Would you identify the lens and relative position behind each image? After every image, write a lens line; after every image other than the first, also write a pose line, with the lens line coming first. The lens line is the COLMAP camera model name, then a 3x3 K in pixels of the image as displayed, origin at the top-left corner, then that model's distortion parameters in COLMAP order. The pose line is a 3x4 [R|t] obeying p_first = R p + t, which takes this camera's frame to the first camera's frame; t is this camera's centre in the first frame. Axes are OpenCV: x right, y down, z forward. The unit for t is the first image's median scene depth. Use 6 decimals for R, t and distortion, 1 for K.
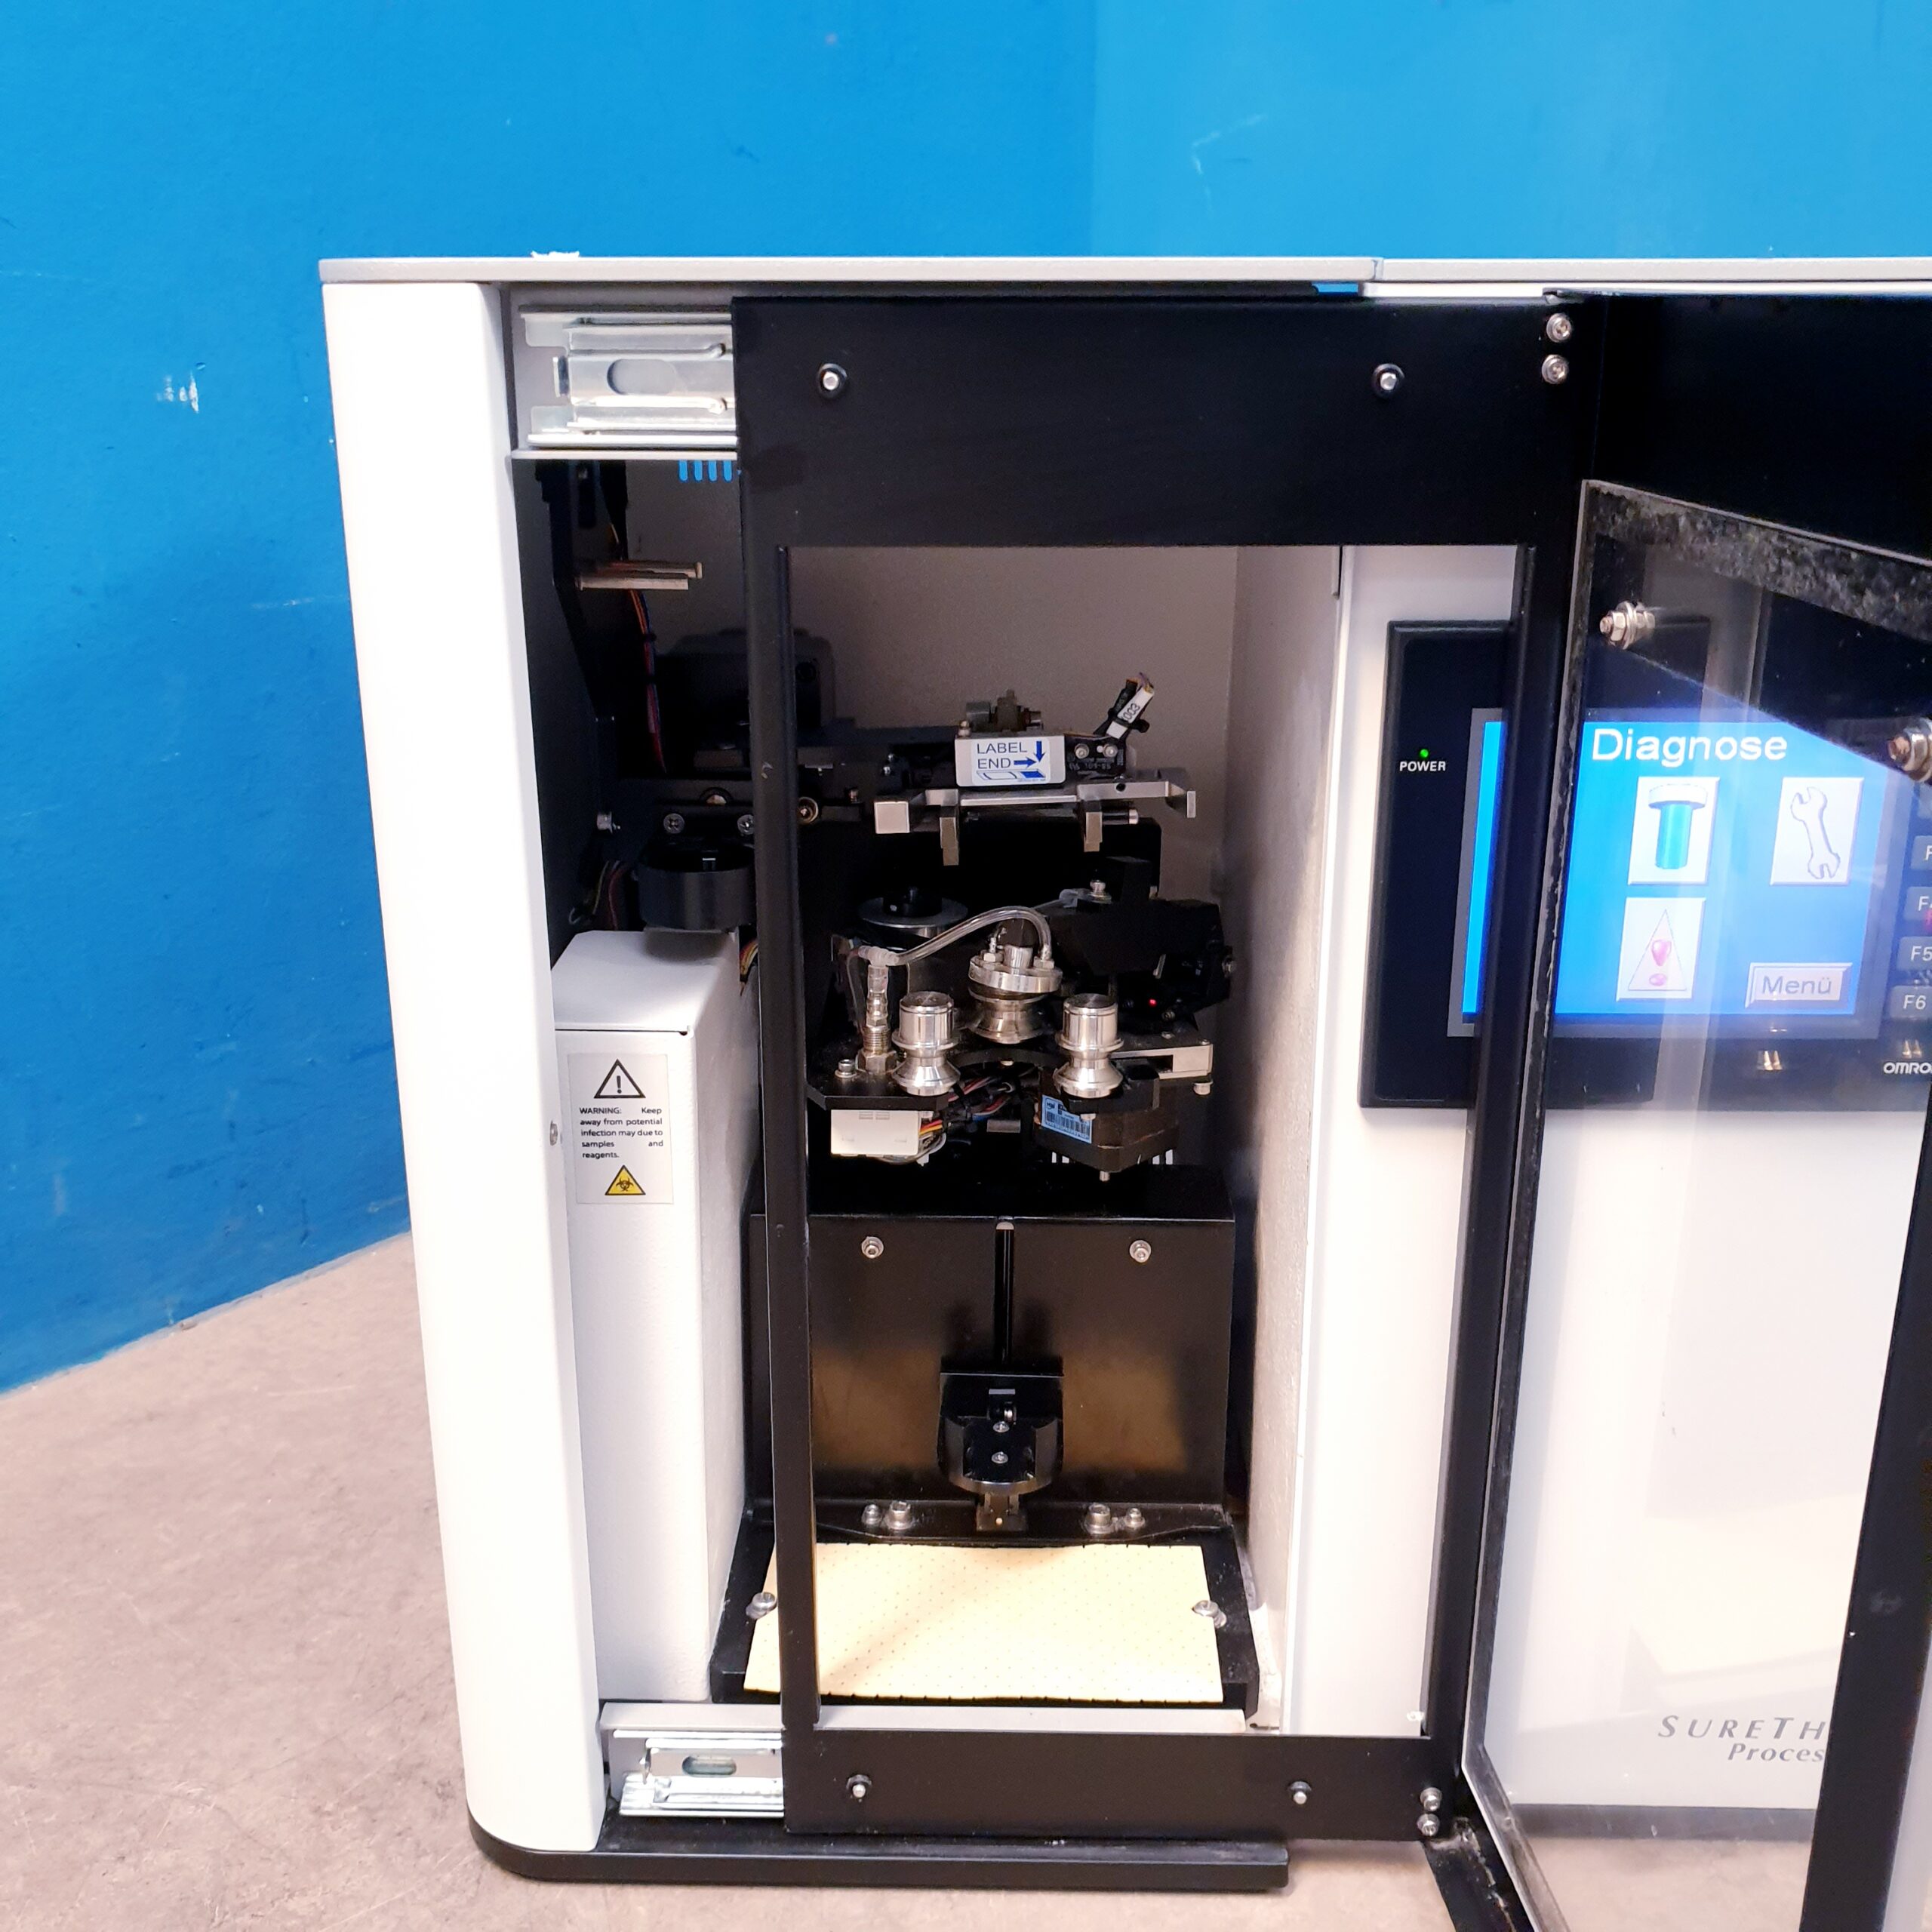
lens RADIAL K [[2022.3, 0, 988.7], [0, 2022.3, 964.3], [0, 0, 1]] dist [-0.023594, 0.036952]
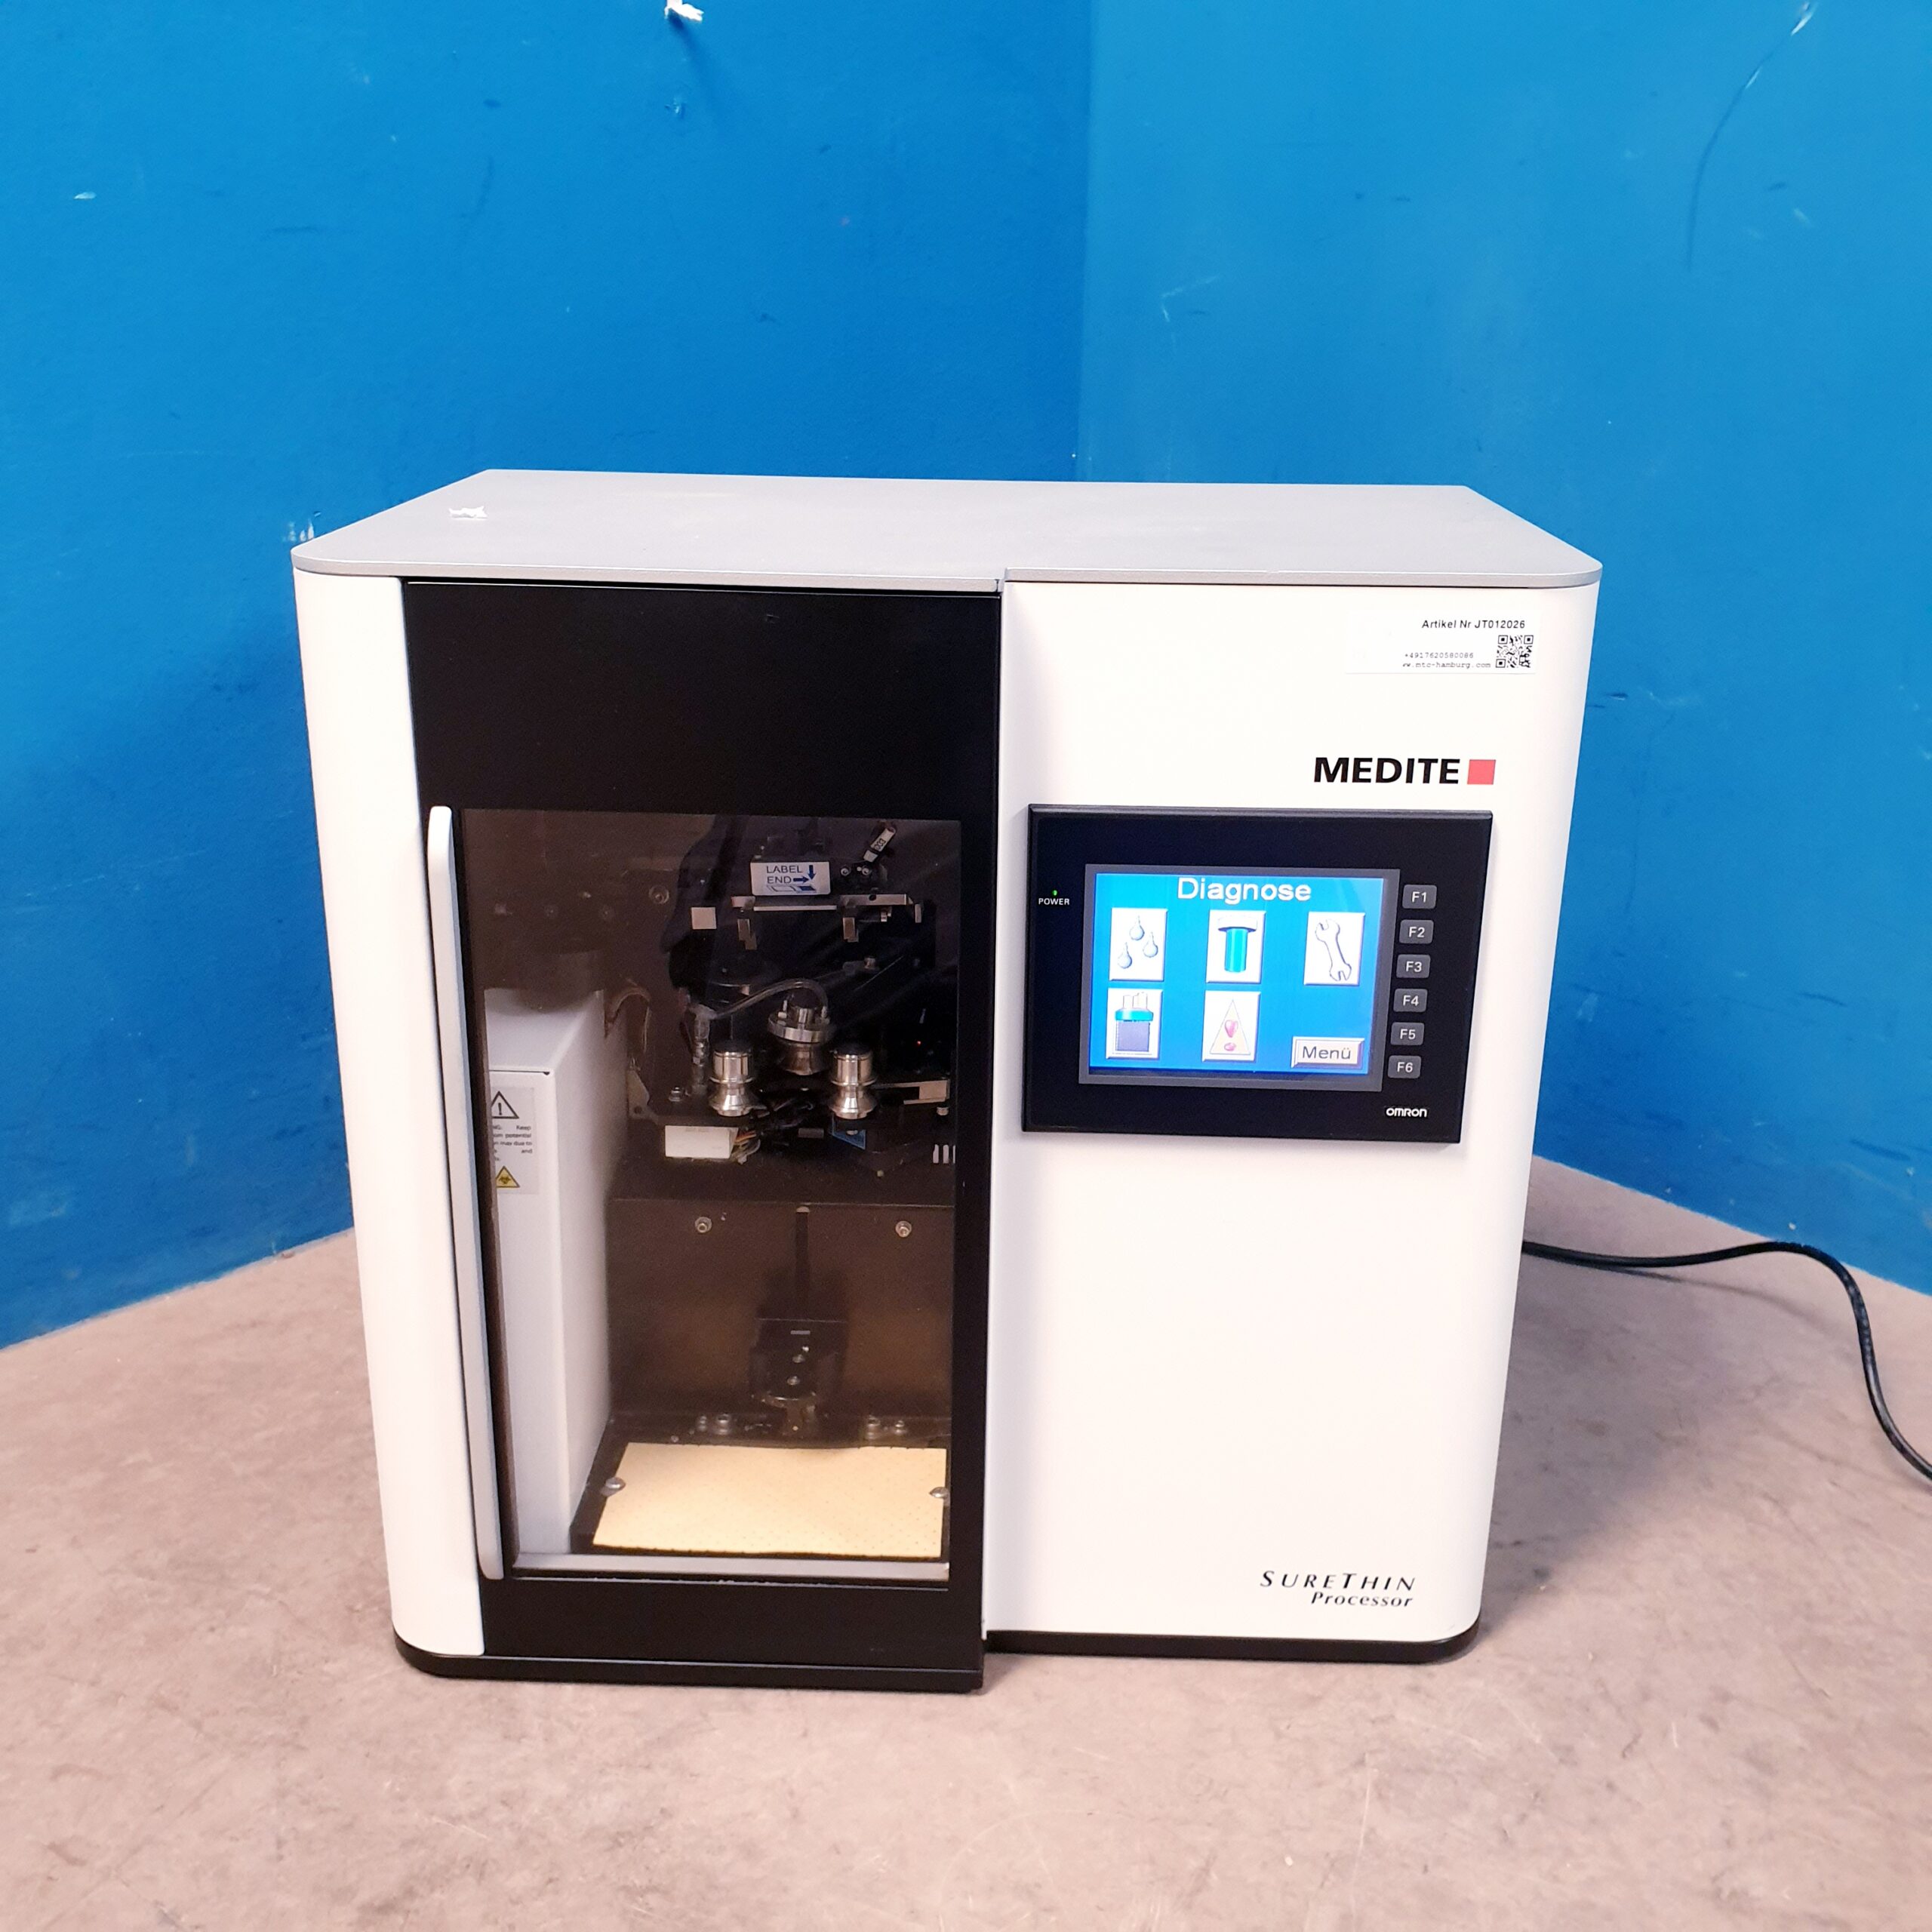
lens RADIAL K [[2032.5, 0, 975.6], [0, 2032.5, 947.3], [0, 0, 1]] dist [-0.051055, 0.106262]
pose [[0.999860, 0.015381, -0.006535, 0.139559], [-0.015326, 0.999847, 0.008403, -0.063044], [0.006664, -0.008301, 0.999943, -0.375193]]
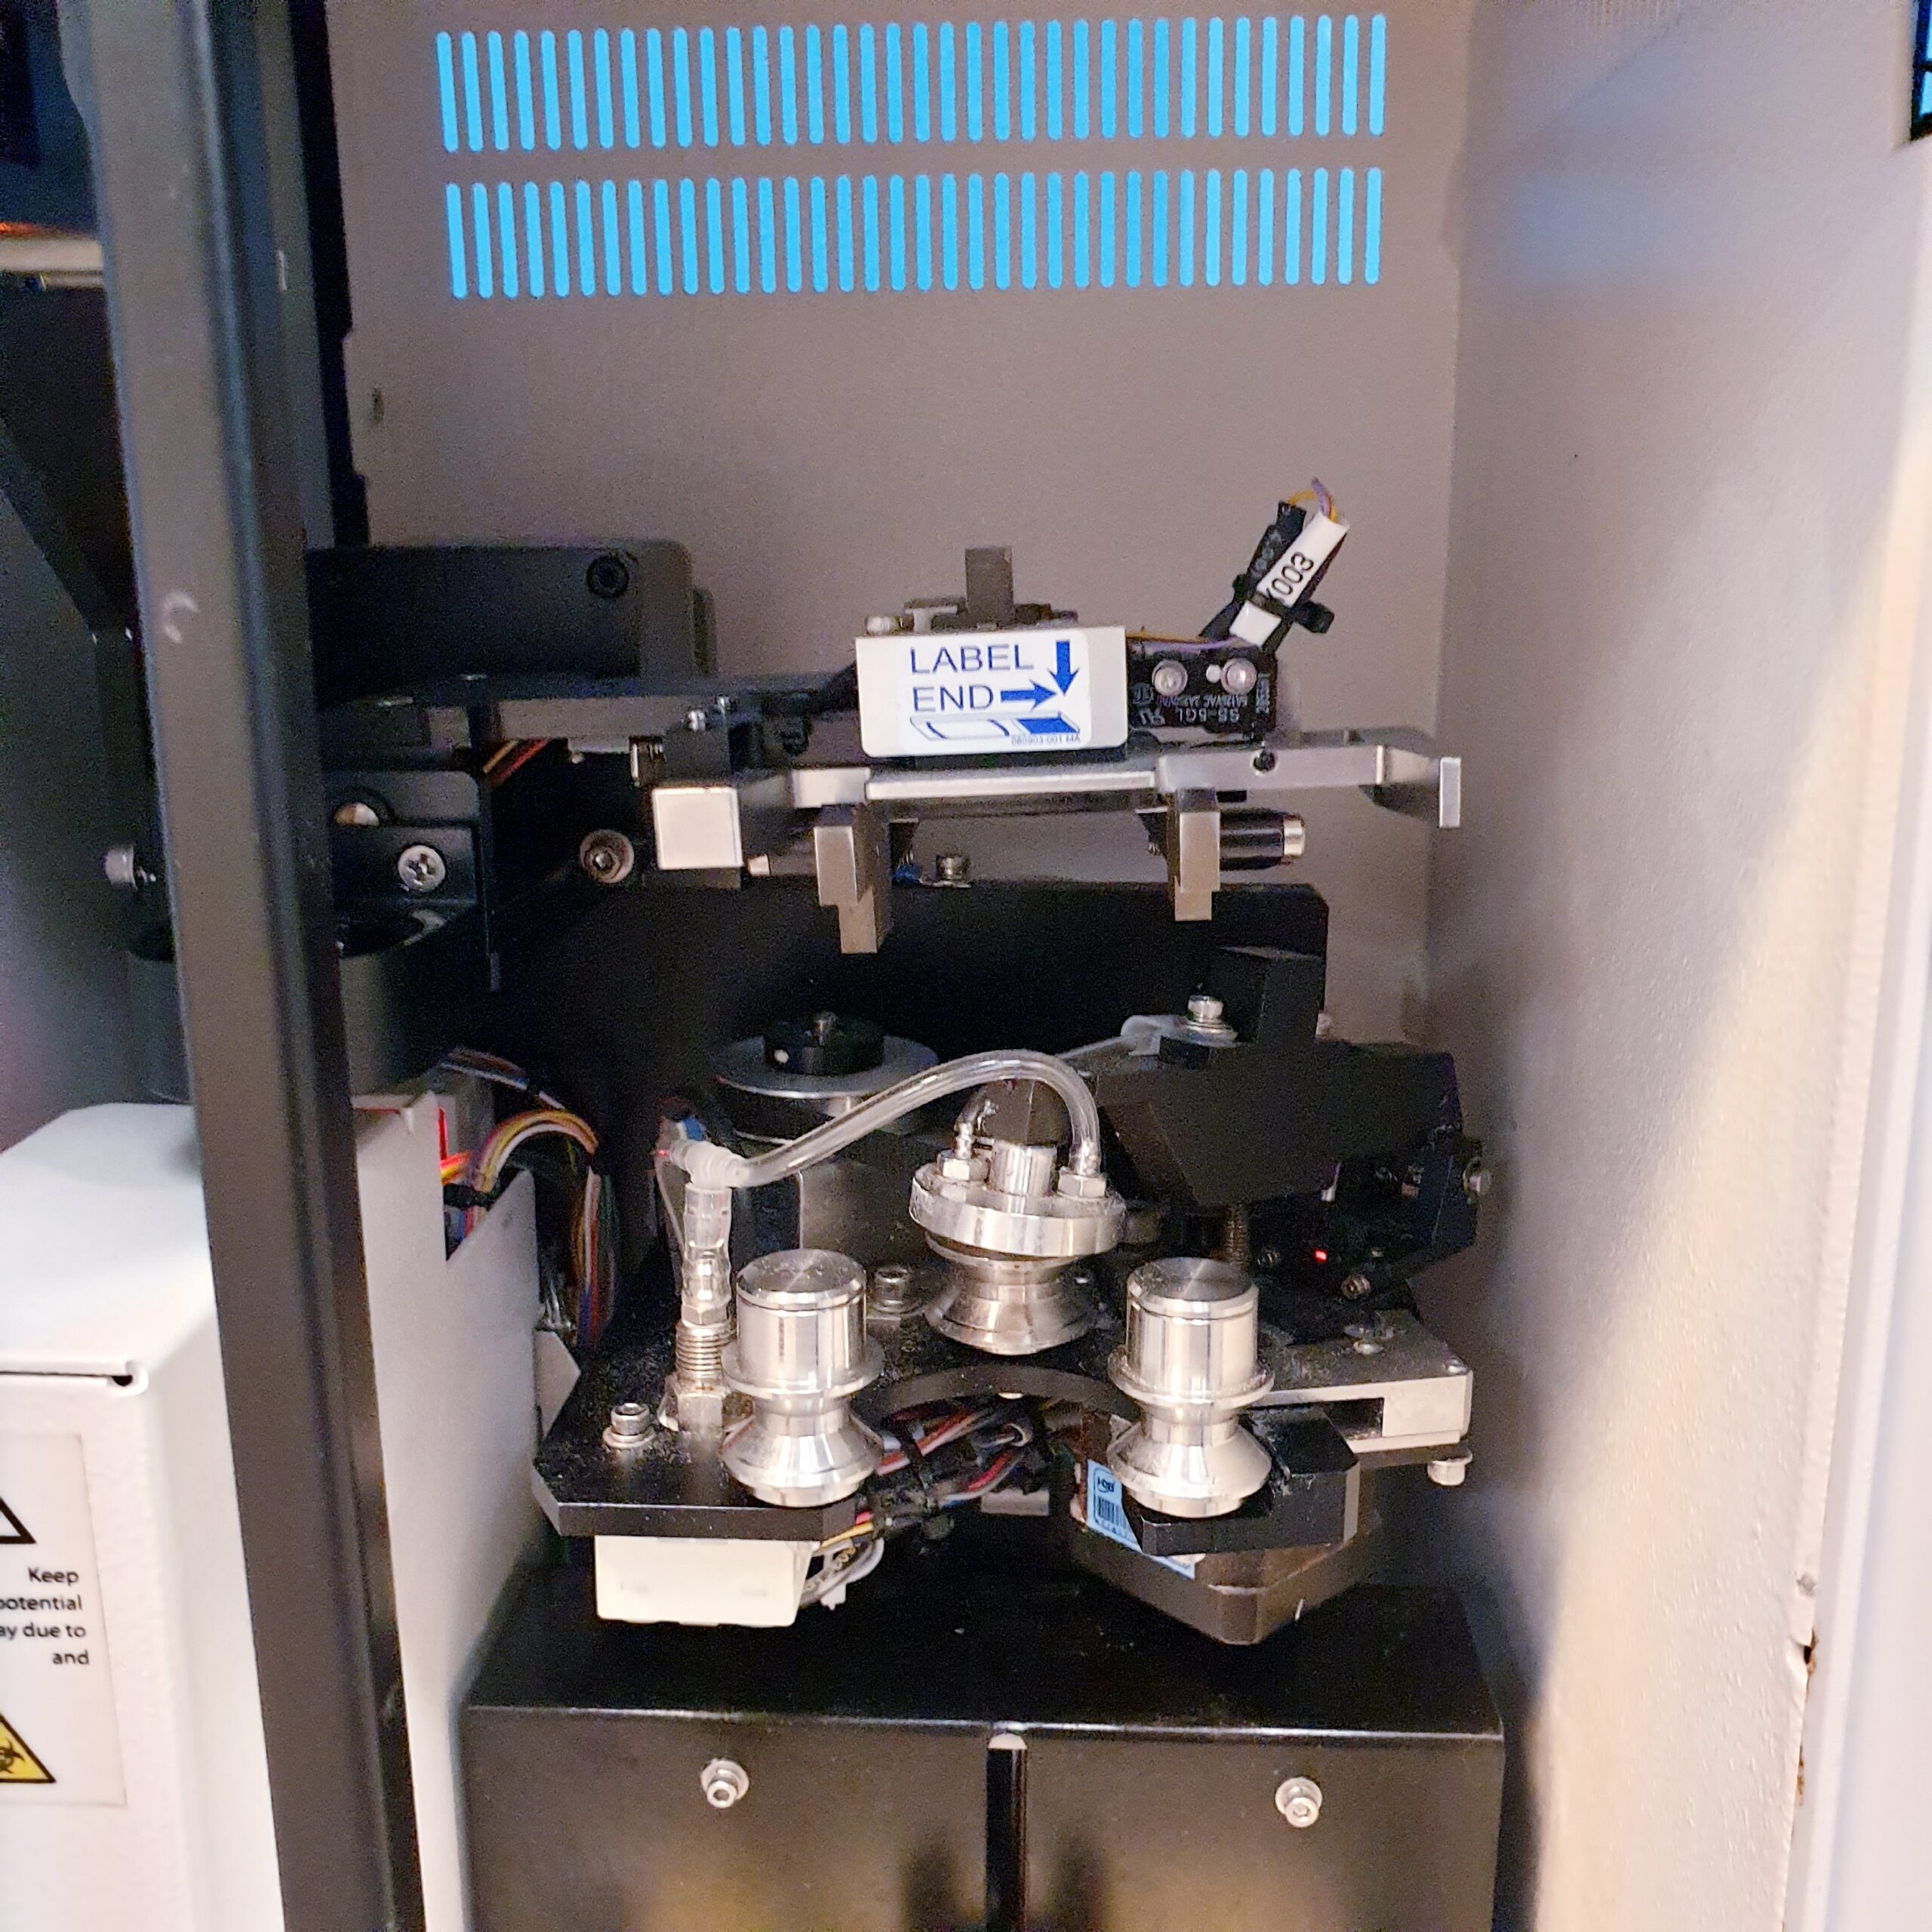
lens RADIAL K [[2005.3, 0, 968.8], [0, 2005.3, 982.7], [0, 0, 1]] dist [0.052724, -0.098585]
pose [[0.998440, 0.000393, -0.055832, 0.026870], [-0.004367, 0.997461, -0.071074, -0.012738], [0.055663, 0.071207, 0.995907, 0.567449]]
